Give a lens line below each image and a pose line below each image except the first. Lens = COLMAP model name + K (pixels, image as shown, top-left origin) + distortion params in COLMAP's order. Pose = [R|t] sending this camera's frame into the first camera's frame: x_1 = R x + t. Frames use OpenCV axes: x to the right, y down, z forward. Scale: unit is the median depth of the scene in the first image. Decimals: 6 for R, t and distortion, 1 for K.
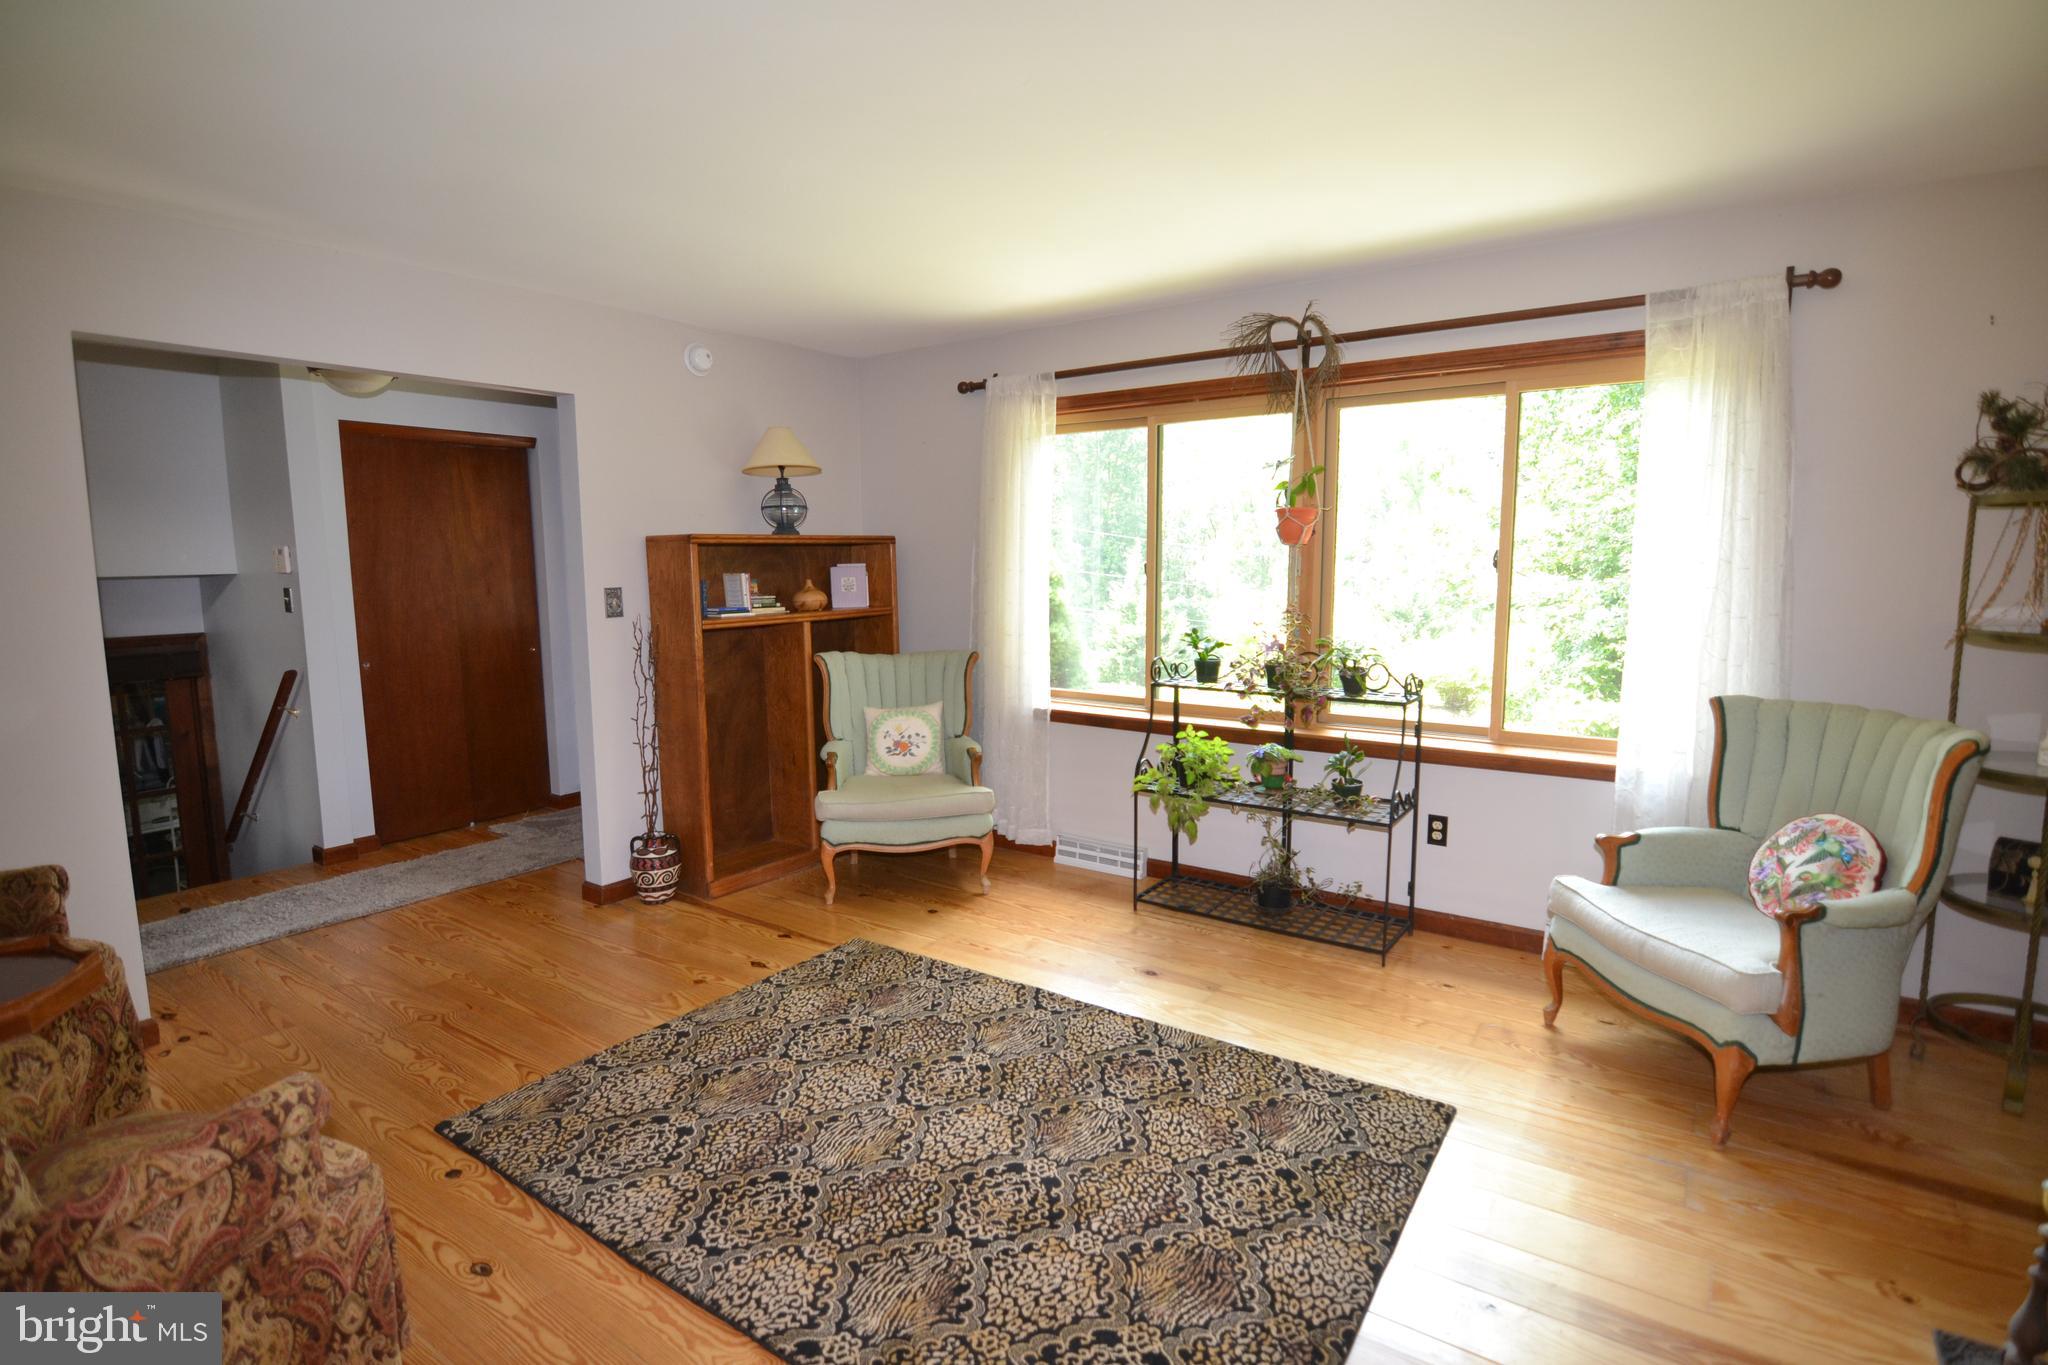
lens RADIAL K [[1000.6, 0, 1023.7], [0, 1000.6, 680.3], [0, 0, 1]] dist [-0.009813, -0.008034]
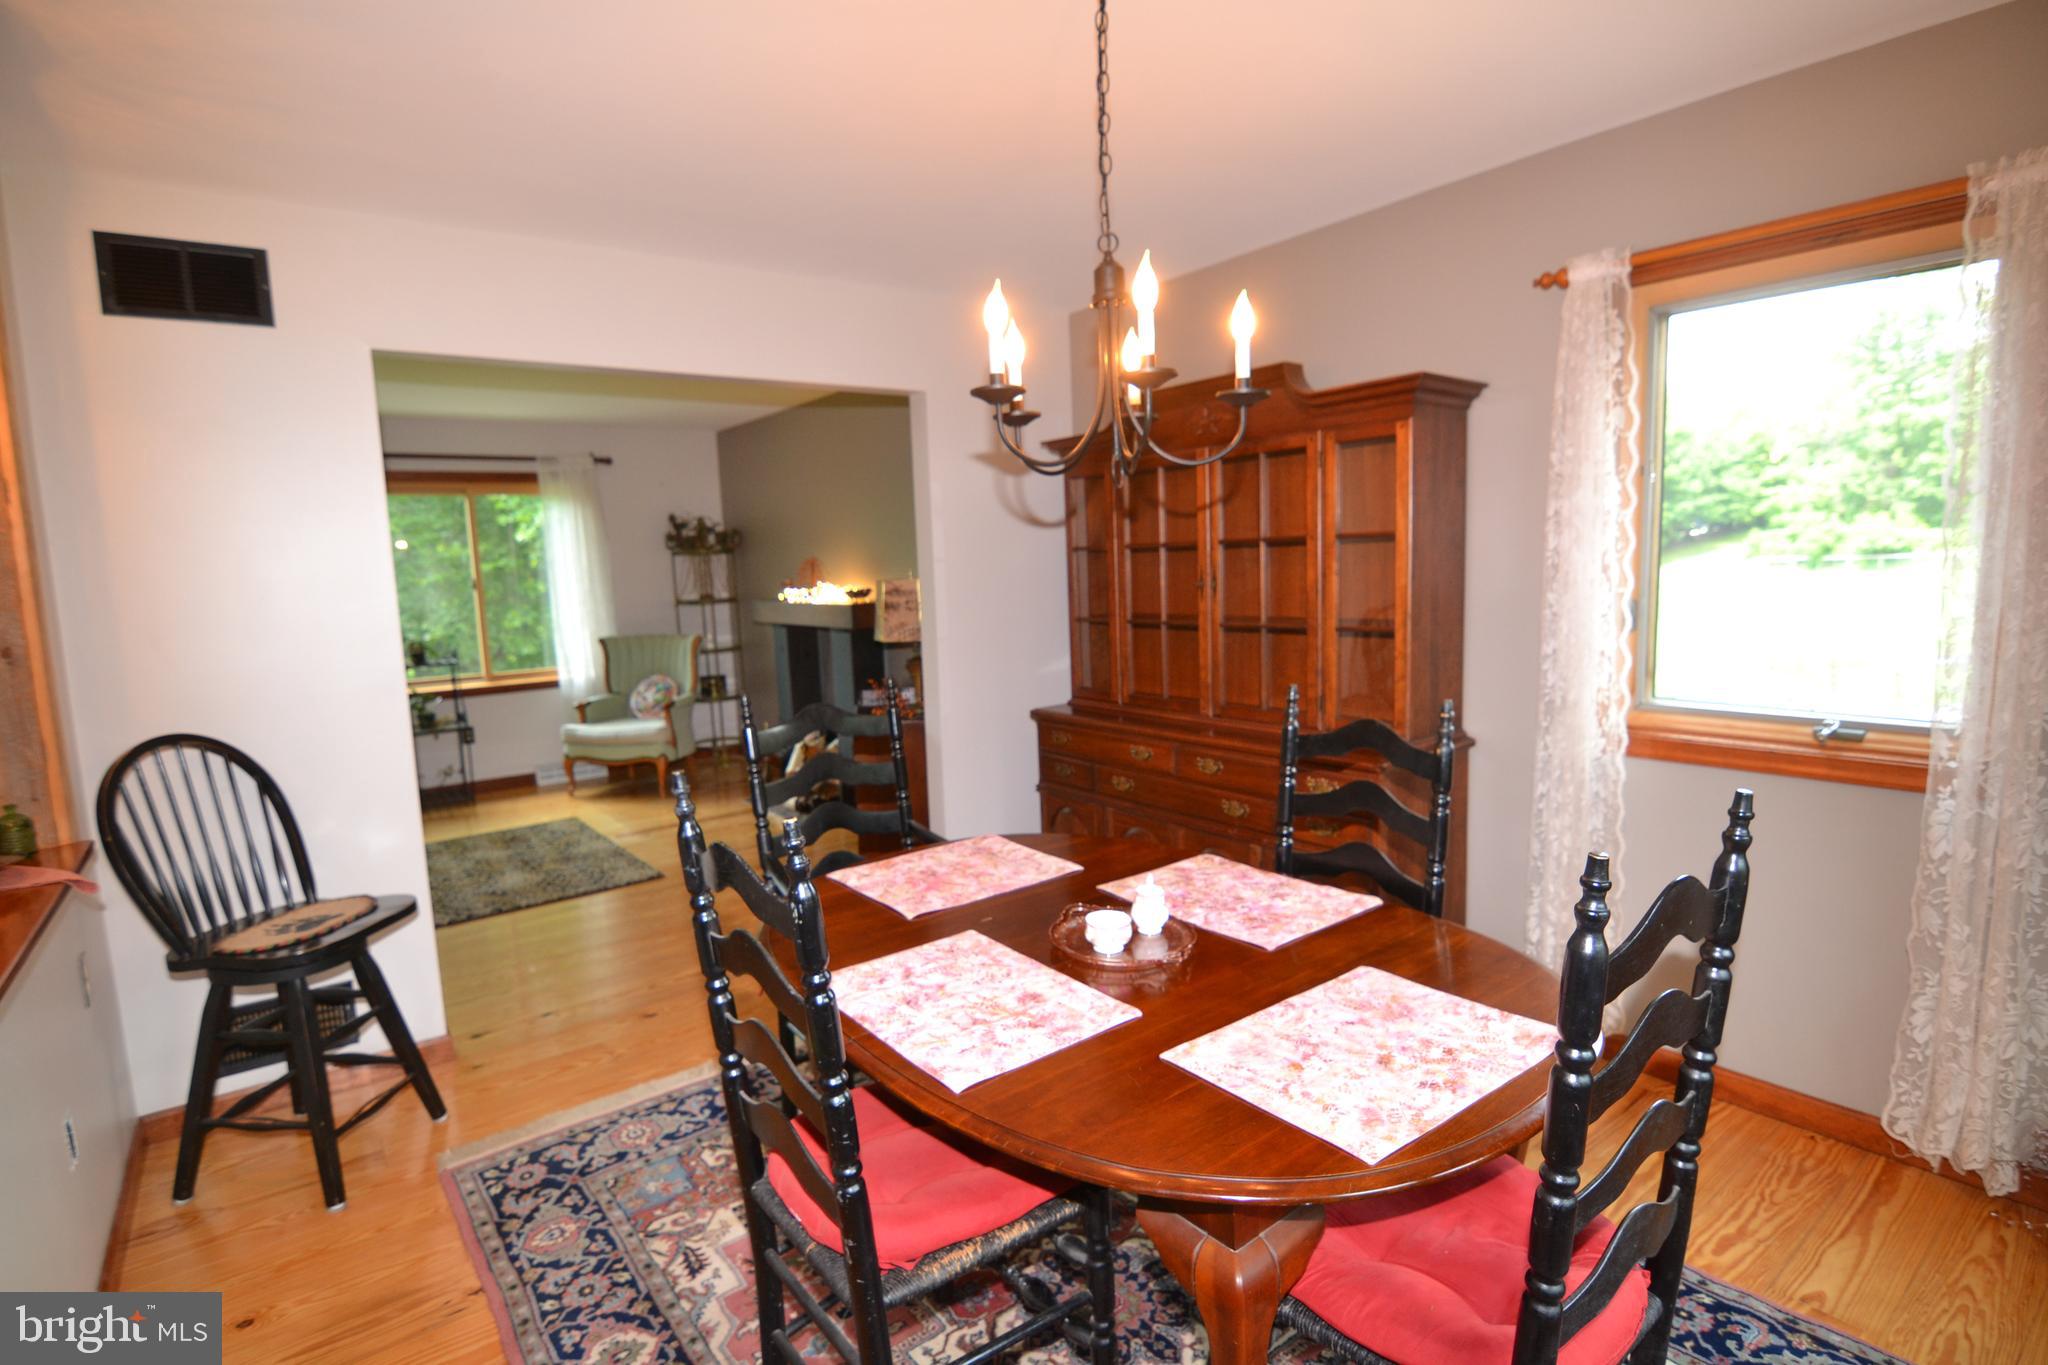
lens RADIAL K [[995.0, 0, 1013.4], [0, 995.0, 680.0], [0, 0, 1]] dist [0.000686, -0.013682]
pose [[0.305728, -0.118302, 0.944741, -1.236567], [0.154513, 0.985262, 0.073374, 0.093758], [-0.939498, 0.123542, 0.319502, -0.640822]]
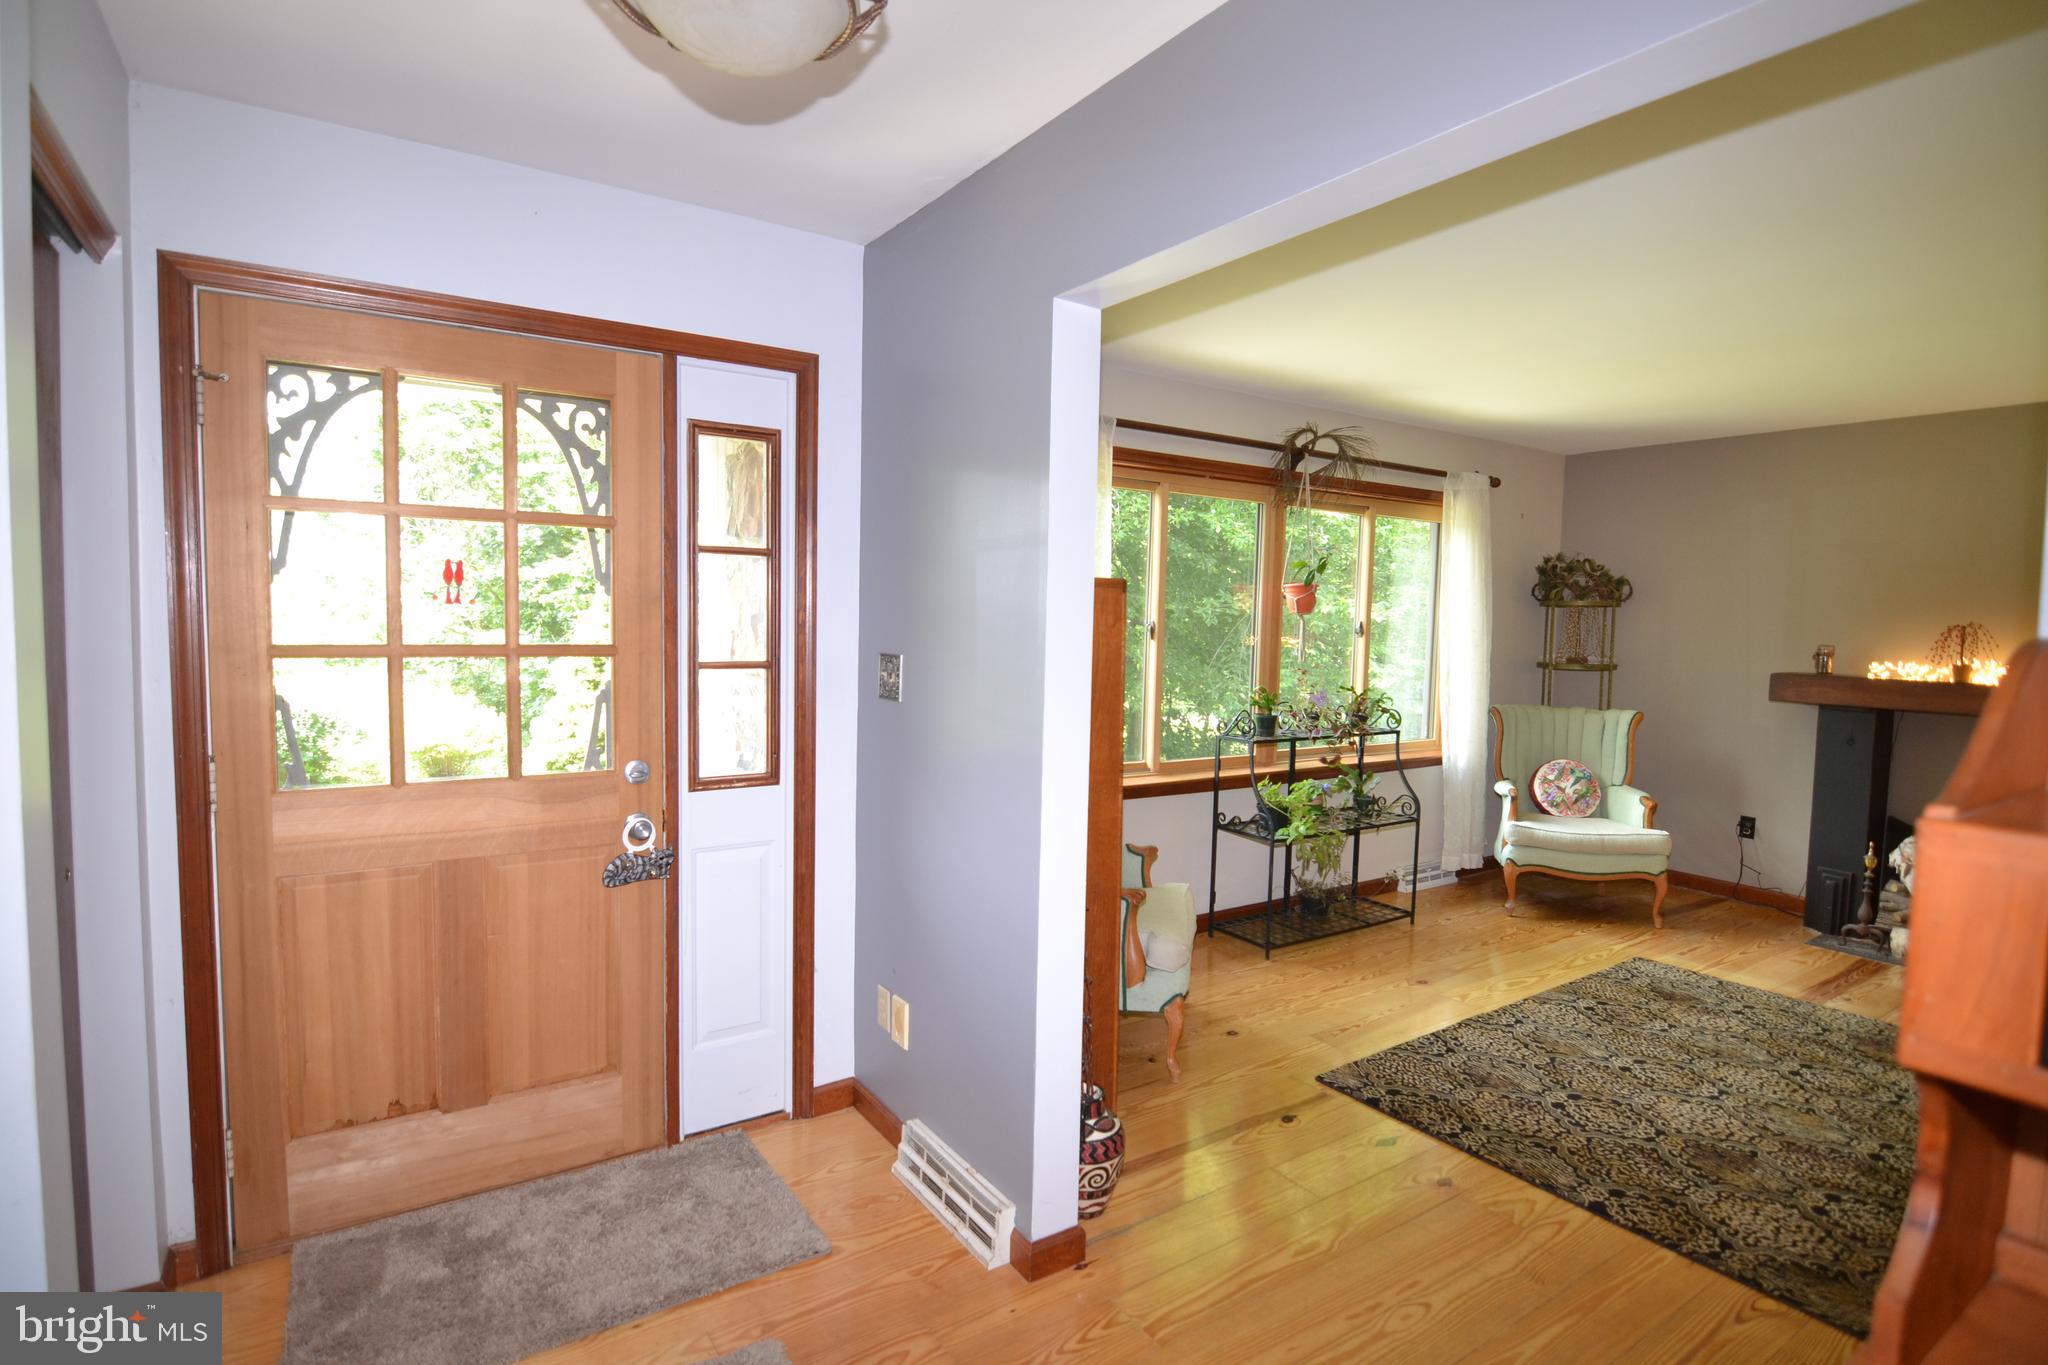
lens RADIAL K [[1013.3, 0, 1024.0], [0, 1013.3, 682.5], [0, 0, 1]] dist [-0.001806, -0.014774]
pose [[0.360140, -0.045423, 0.931792, -1.336908], [0.094929, 0.995414, 0.011834, -0.132500], [-0.928056, 0.084192, 0.362800, 1.164059]]
